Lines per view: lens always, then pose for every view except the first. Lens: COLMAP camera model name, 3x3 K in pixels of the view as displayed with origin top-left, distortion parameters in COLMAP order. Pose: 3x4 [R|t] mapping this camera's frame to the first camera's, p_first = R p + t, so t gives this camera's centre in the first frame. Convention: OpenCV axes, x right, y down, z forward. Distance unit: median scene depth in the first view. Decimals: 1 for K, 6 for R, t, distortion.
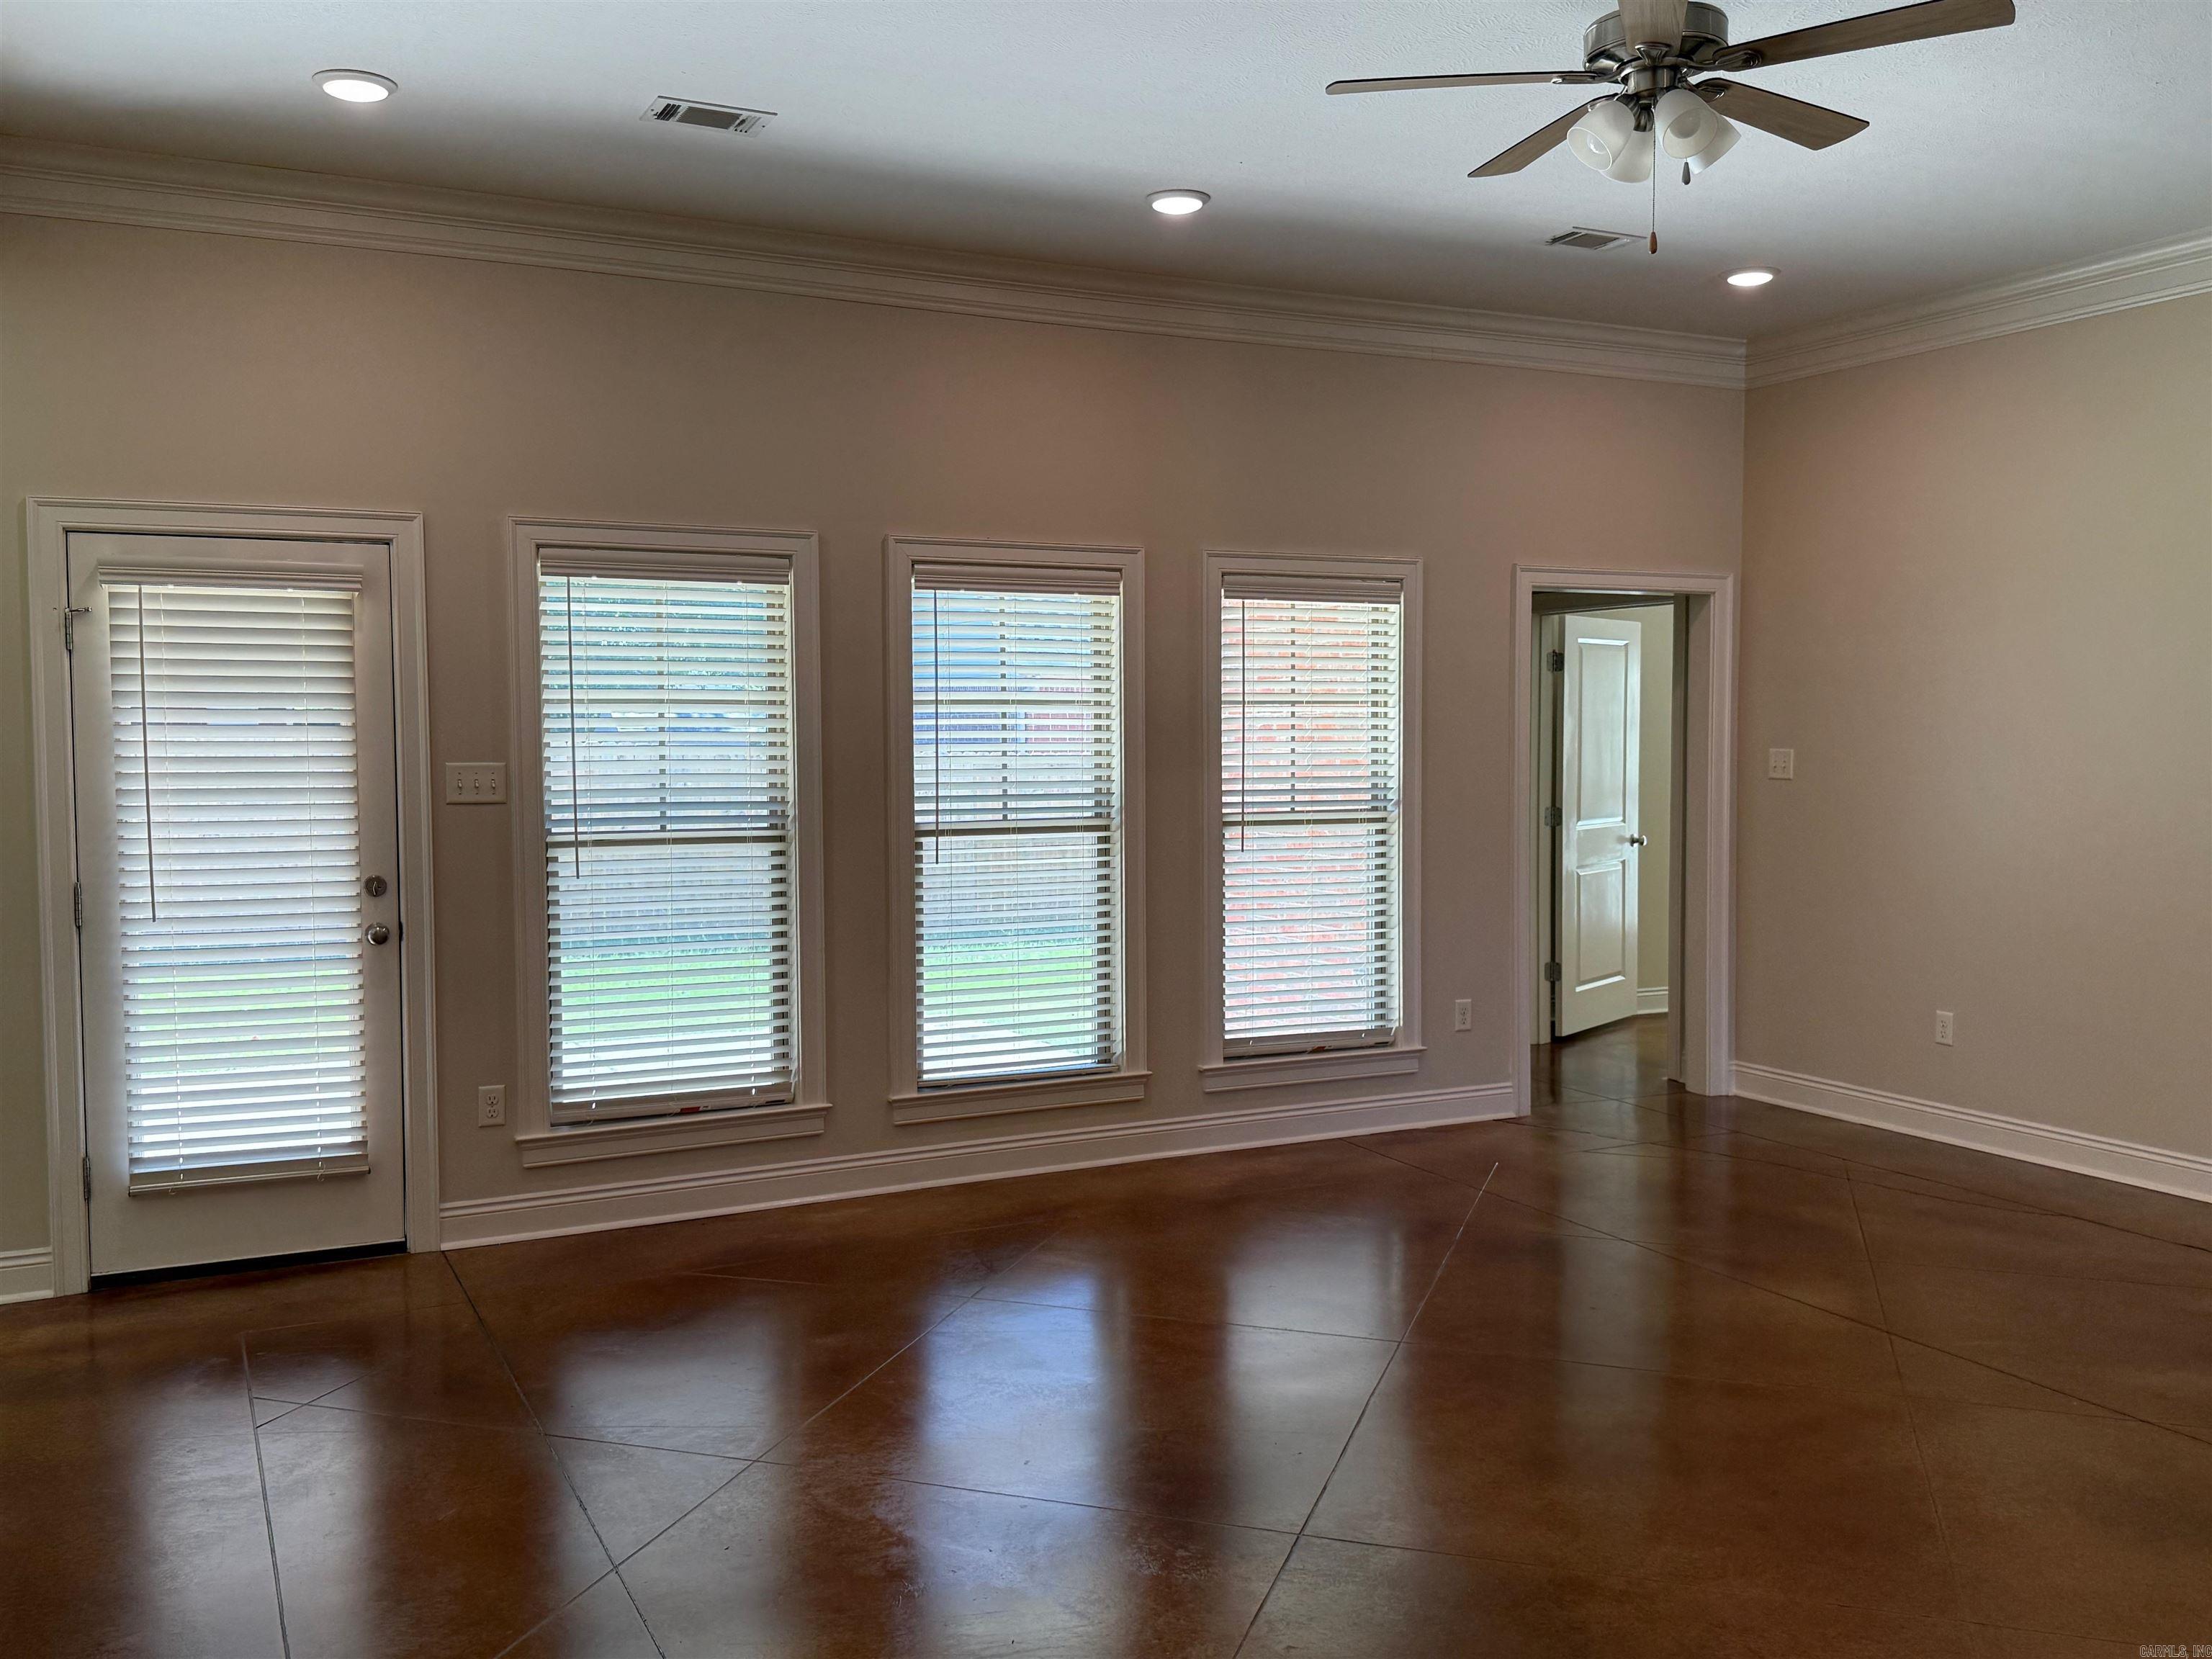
lens RADIAL K [[1892.0, 0, 1095.0], [0, 1892.0, 820.7], [0, 0, 1]] dist [0.041569, -0.066554]
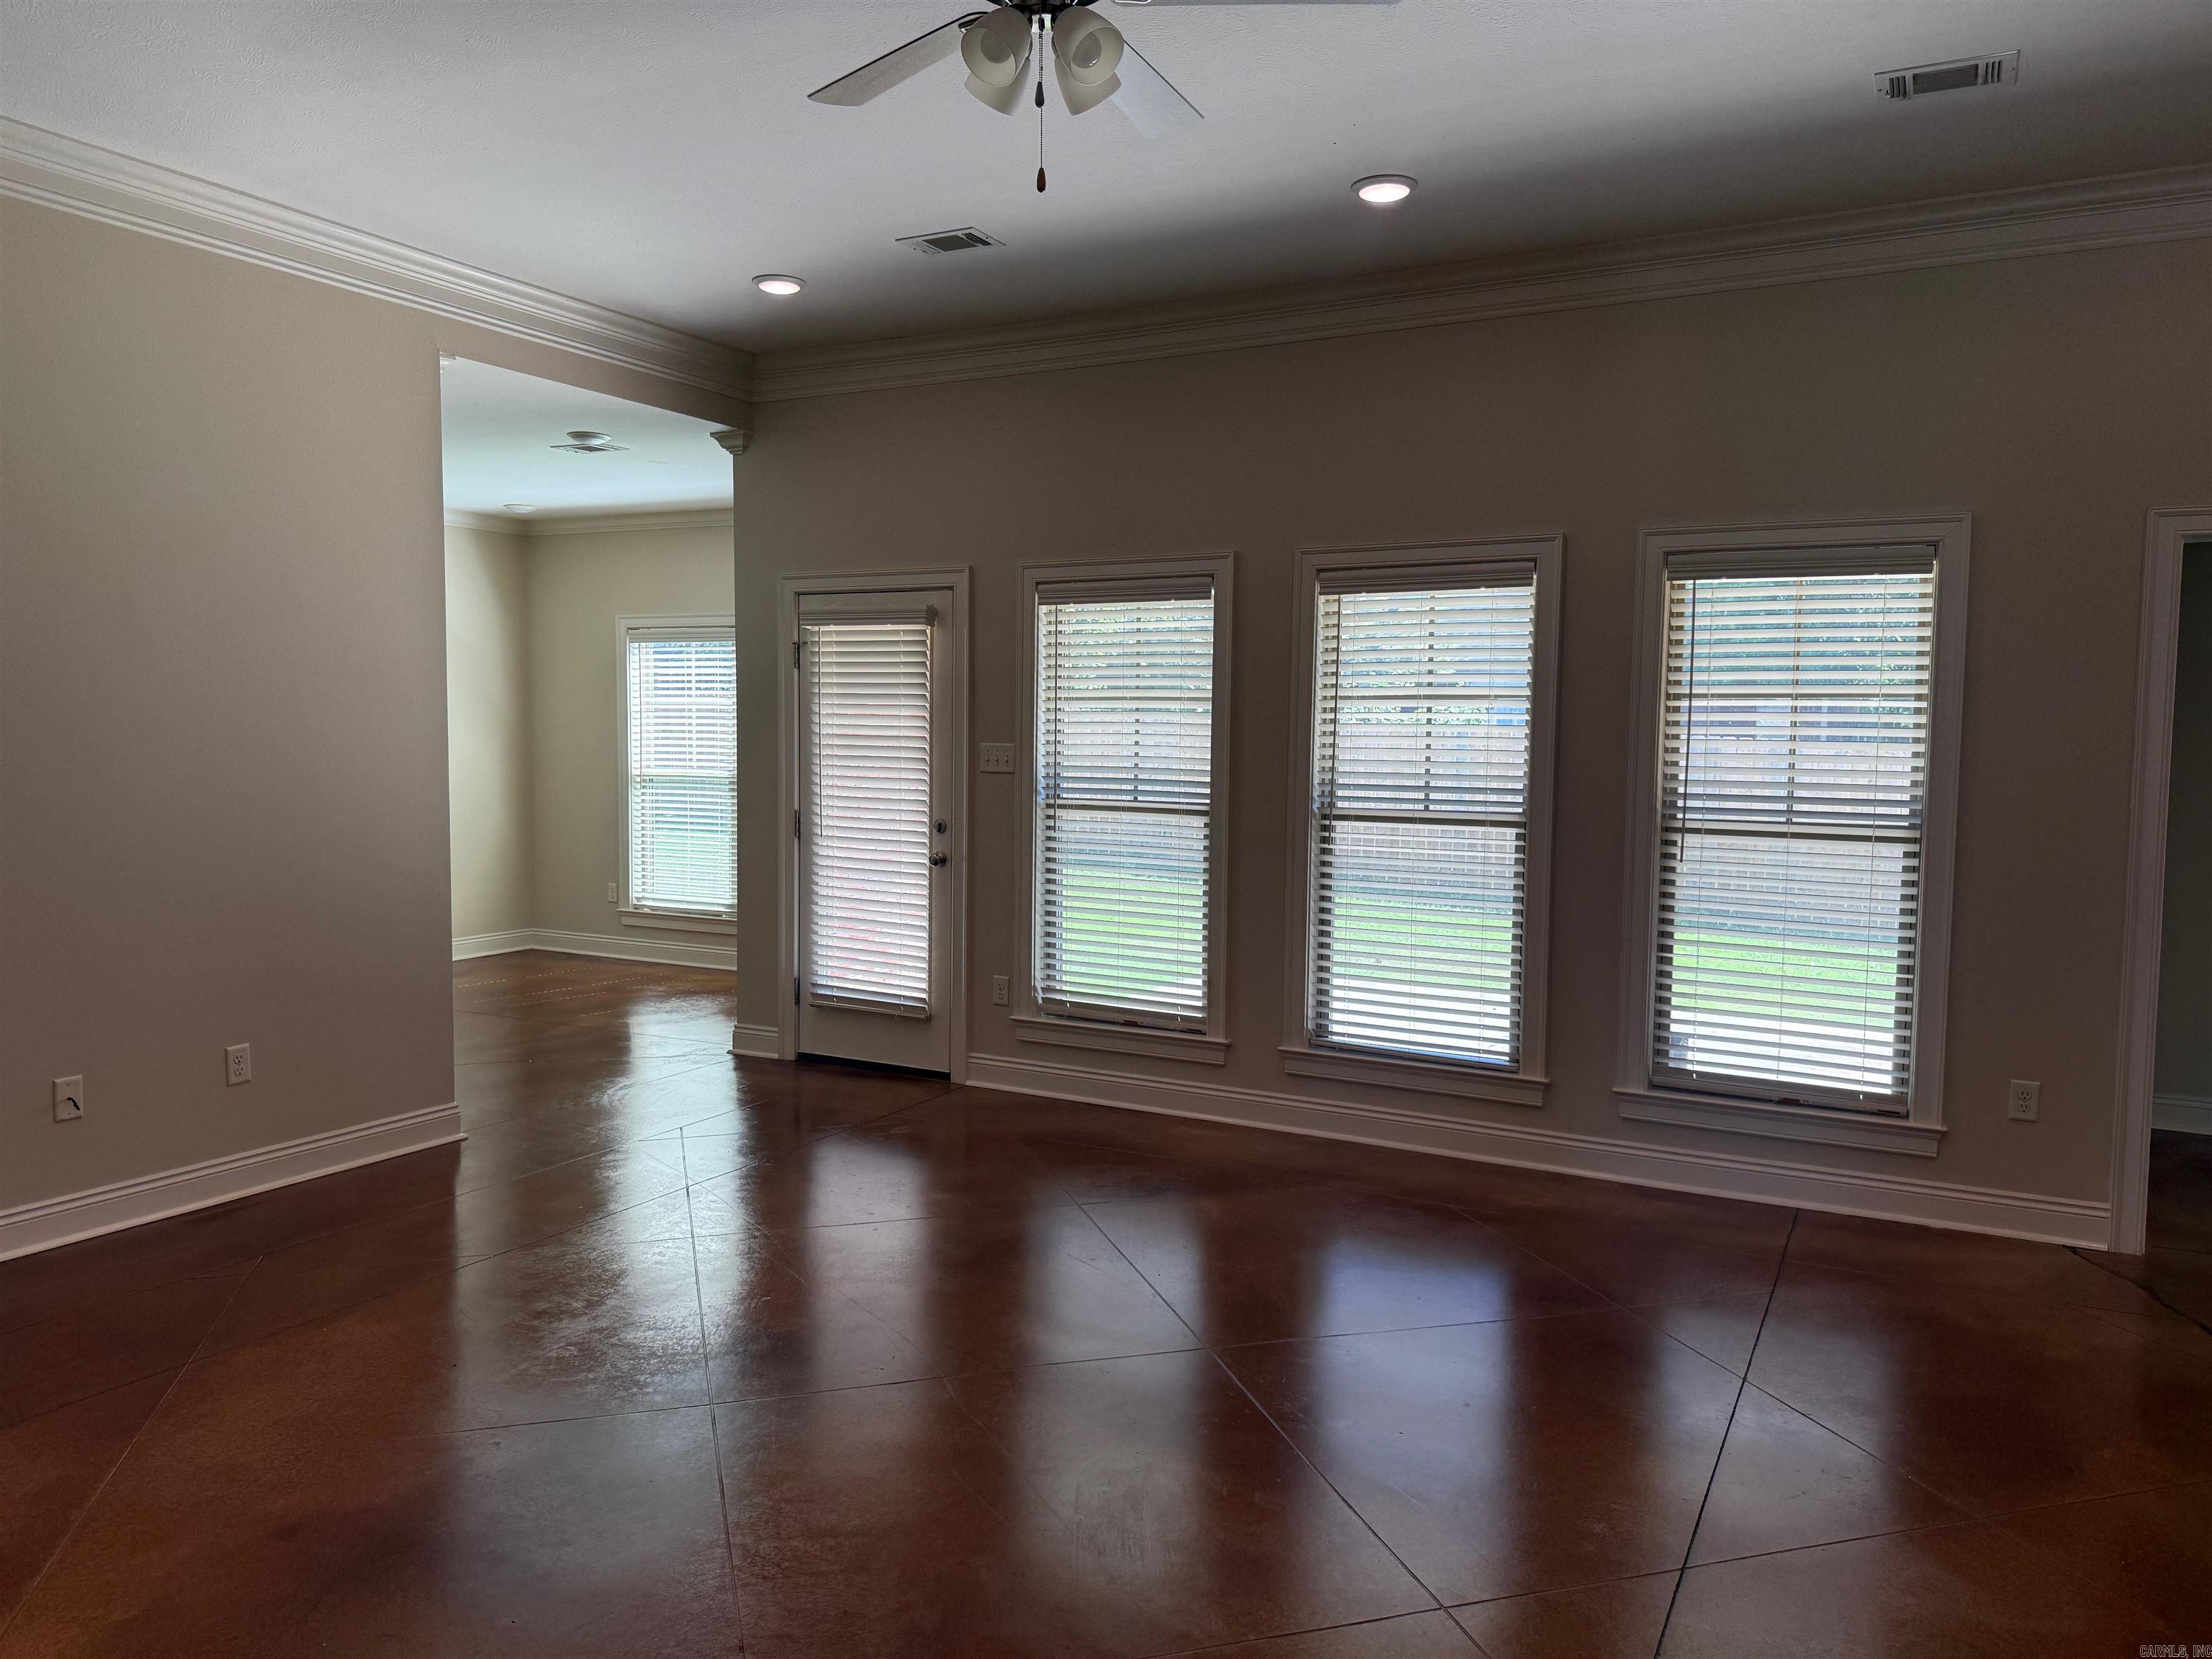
lens RADIAL K [[1747.4, 0, 1068.6], [0, 1747.4, 868.3], [0, 0, 1]] dist [0.015469, -0.026517]
pose [[0.505547, 0.080479, -0.859038, 0.795667], [-0.050738, 0.996690, 0.063515, -0.022927], [0.861306, 0.011476, 0.507957, 0.396676]]
